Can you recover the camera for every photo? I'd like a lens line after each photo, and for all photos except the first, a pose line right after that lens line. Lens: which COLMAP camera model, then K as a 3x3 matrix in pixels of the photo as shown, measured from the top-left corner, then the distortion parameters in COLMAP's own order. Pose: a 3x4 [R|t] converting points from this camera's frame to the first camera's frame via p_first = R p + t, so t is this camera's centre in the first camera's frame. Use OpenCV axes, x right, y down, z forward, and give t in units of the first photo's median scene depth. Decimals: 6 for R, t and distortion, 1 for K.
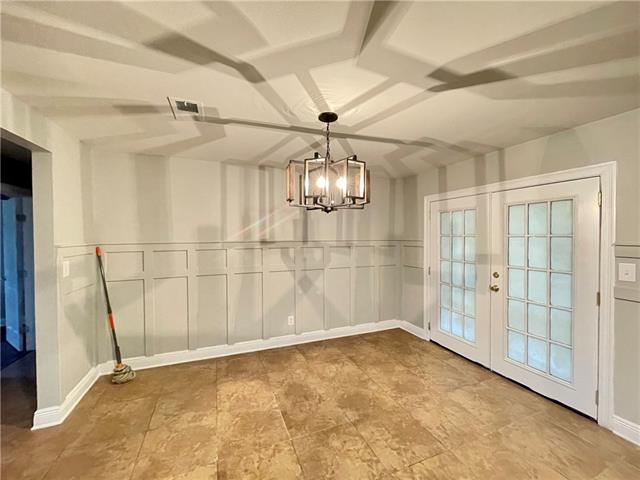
lens RADIAL K [[256.8, 0, 319.5], [0, 256.8, 238.2], [0, 0, 1]] dist [-0.001924, -0.000681]
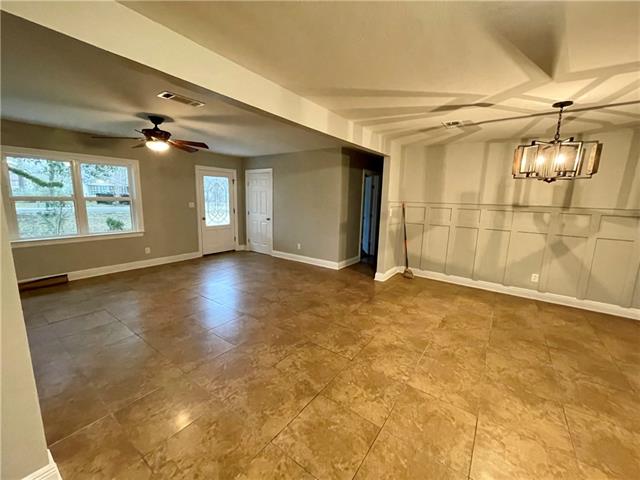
lens RADIAL K [[256.8, 0, 319.5], [0, 256.8, 238.2], [0, 0, 1]] dist [-0.001924, -0.000681]
pose [[0.522796, 0.157054, -0.837866, 0.378735], [-0.039638, 0.986297, 0.160144, 0.010823], [0.851536, -0.050511, 0.521857, -0.460182]]
